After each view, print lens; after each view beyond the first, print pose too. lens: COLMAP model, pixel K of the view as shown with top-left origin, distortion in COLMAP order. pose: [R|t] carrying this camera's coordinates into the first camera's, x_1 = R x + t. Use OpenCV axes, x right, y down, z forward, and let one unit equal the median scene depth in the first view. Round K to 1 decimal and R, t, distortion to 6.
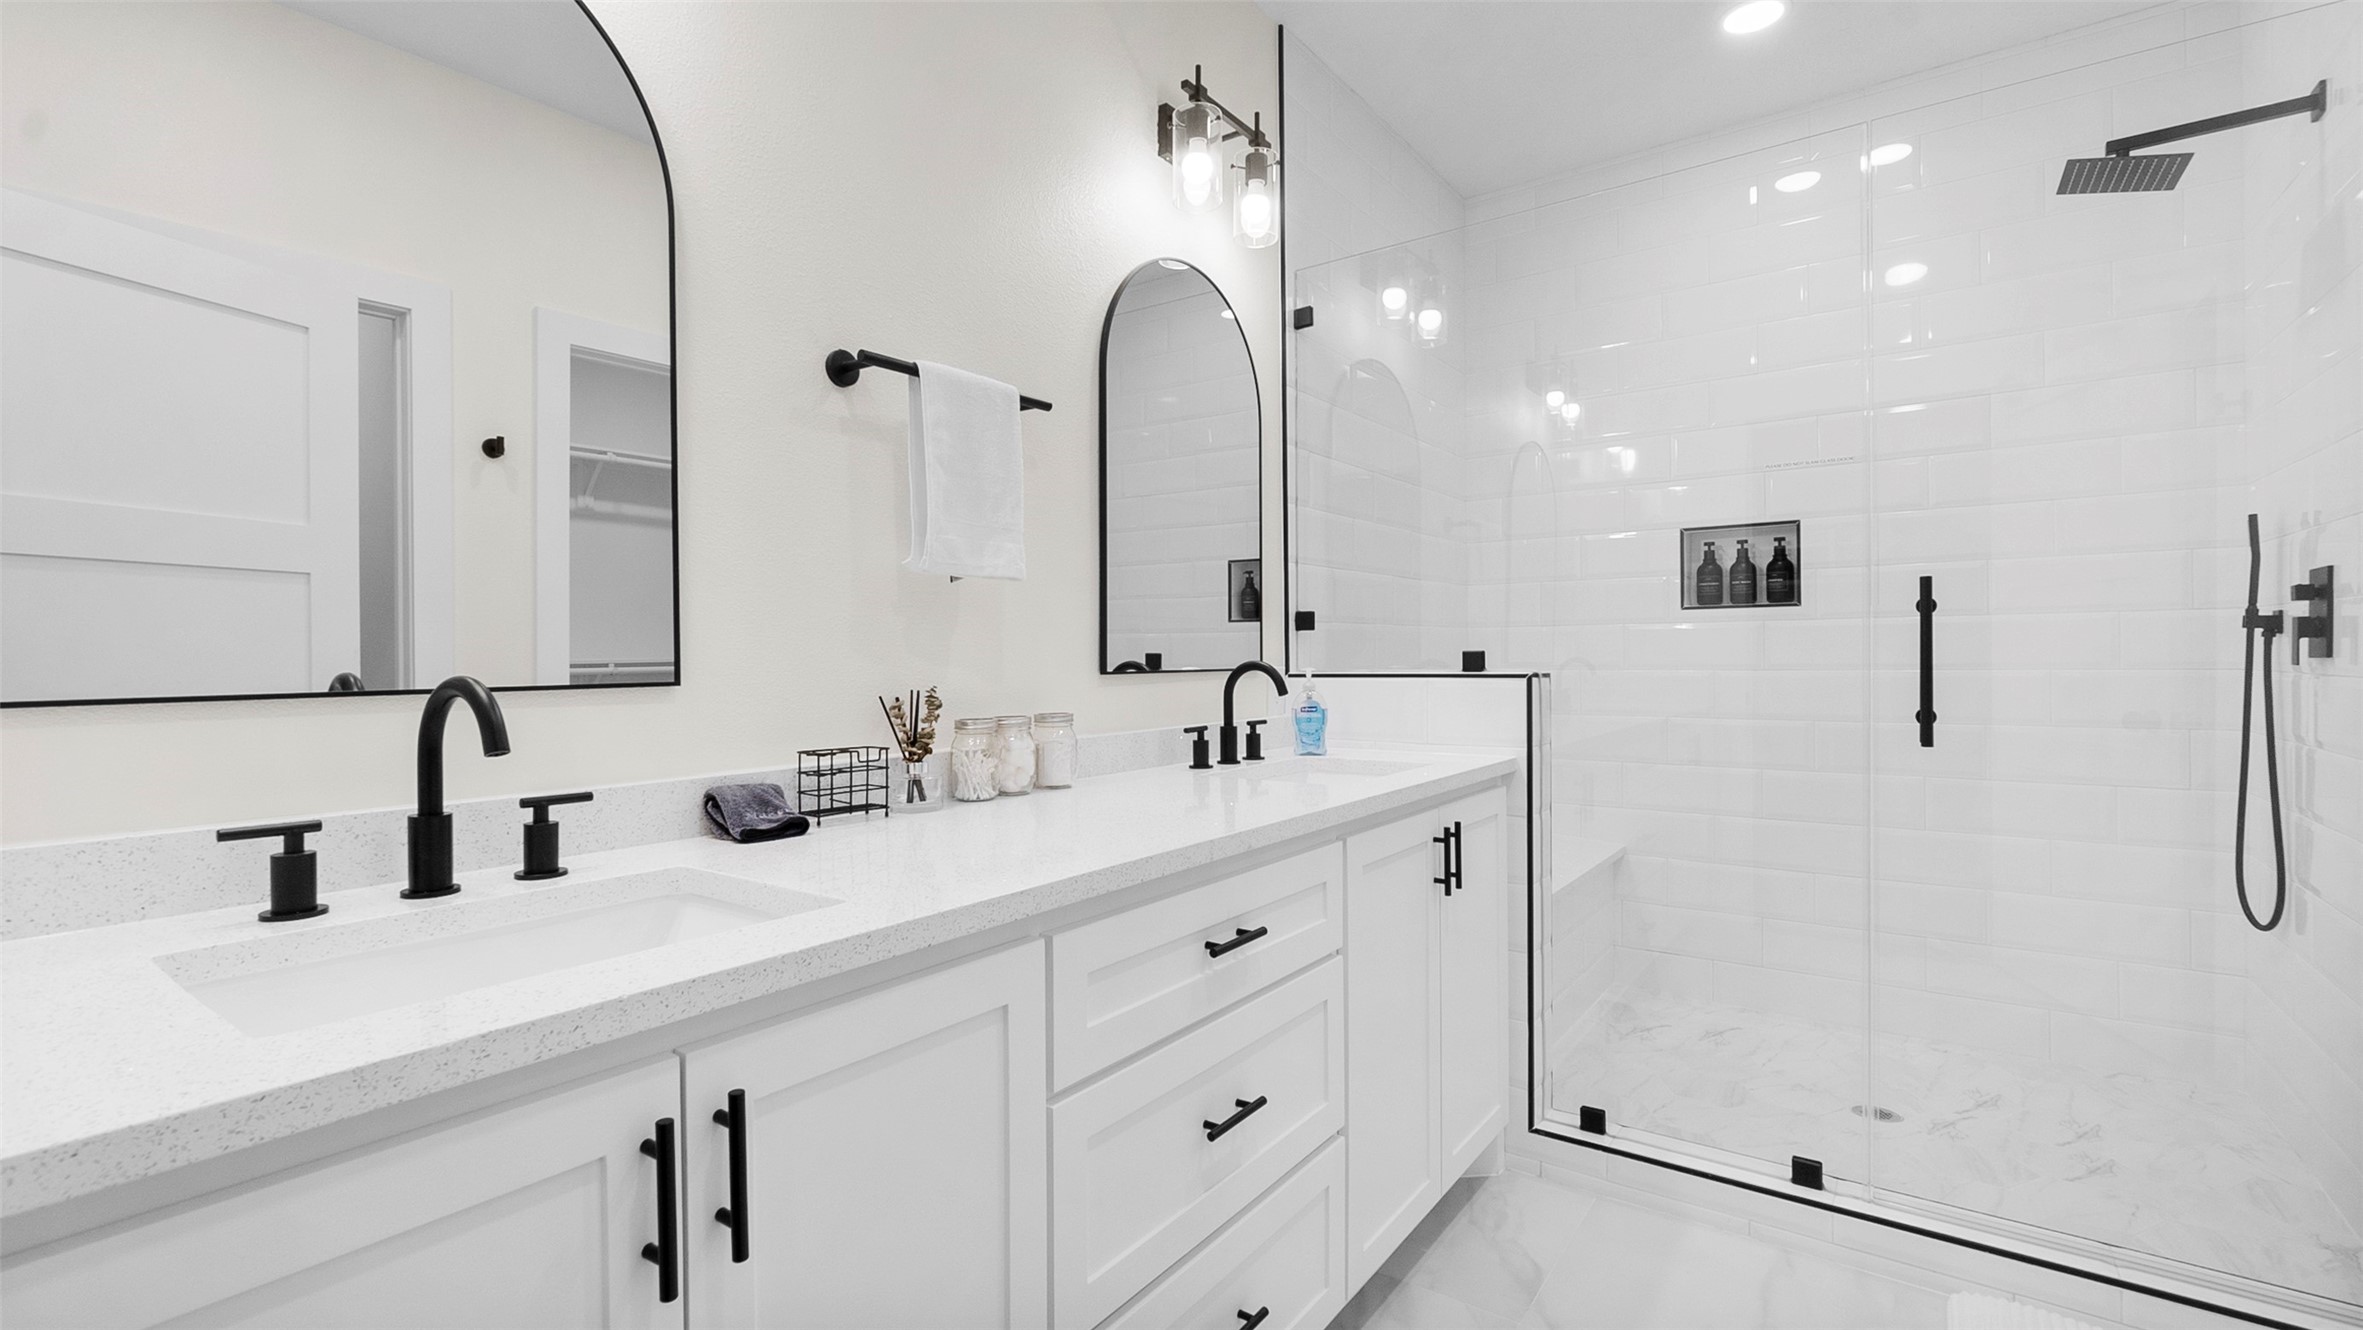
lens RADIAL K [[1042.5, 0, 1166.3], [0, 1042.5, 651.2], [0, 0, 1]] dist [-0.004600, -0.000166]
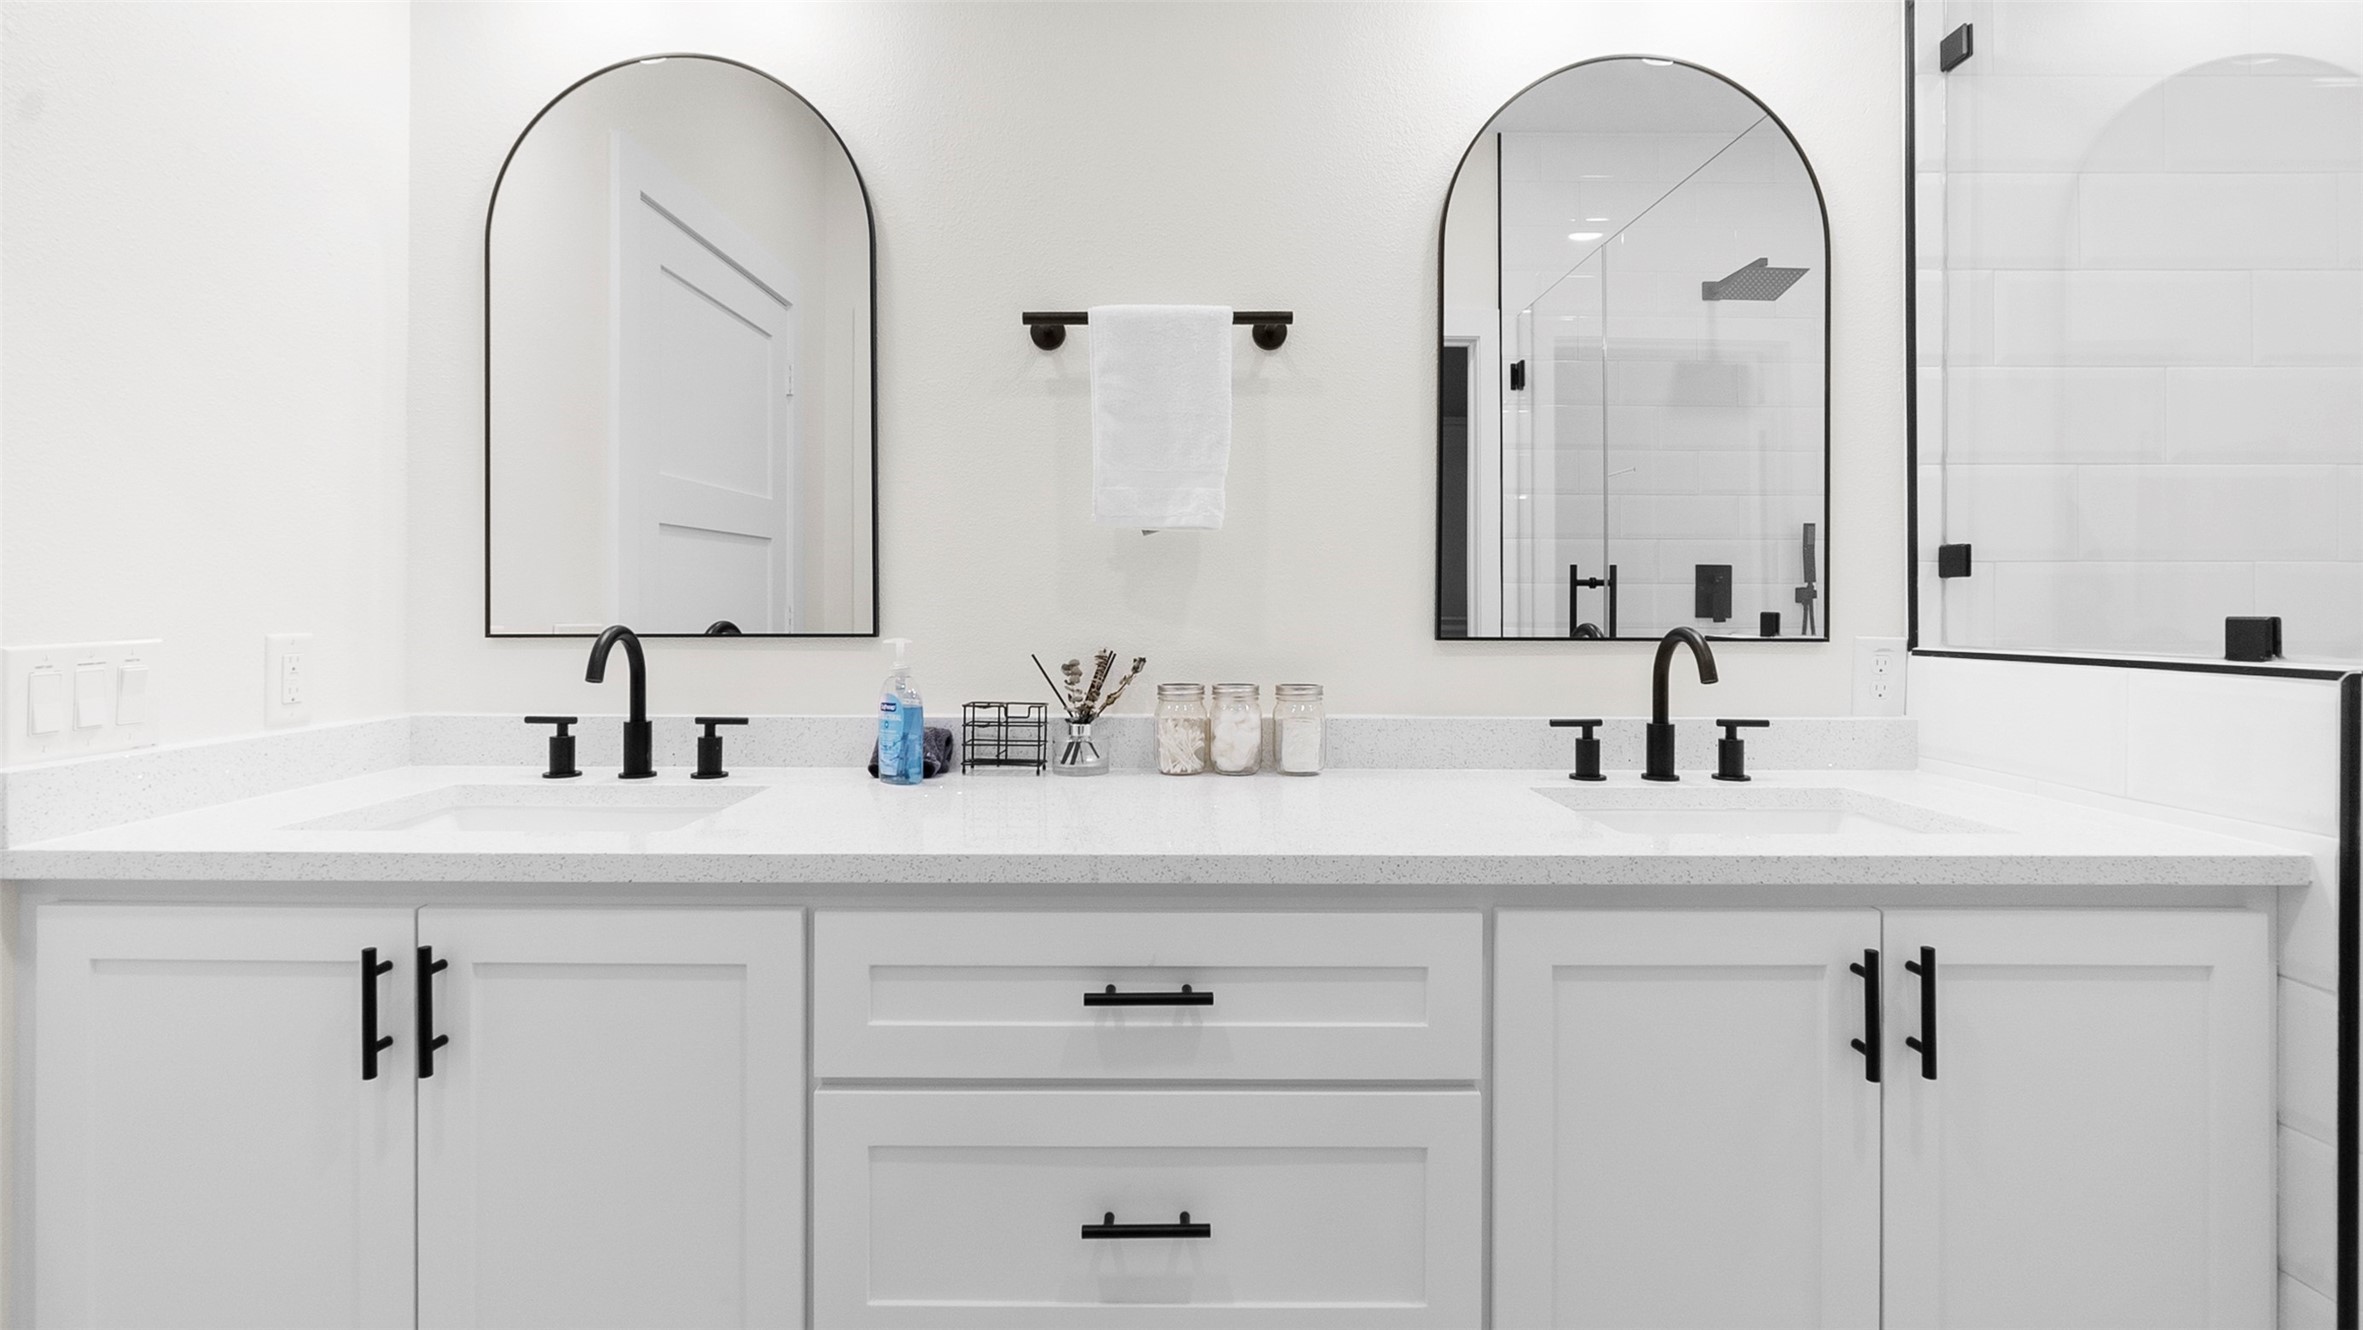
lens RADIAL K [[1075.9, 0, 1177.8], [0, 1075.9, 597.8], [0, 0, 1]] dist [-0.002054, -0.000416]
pose [[0.586681, 0.002317, -0.809815, 0.631125], [-0.003958, 0.999992, -0.000006, -0.011243], [0.809808, 0.003209, 0.586686, 0.493385]]
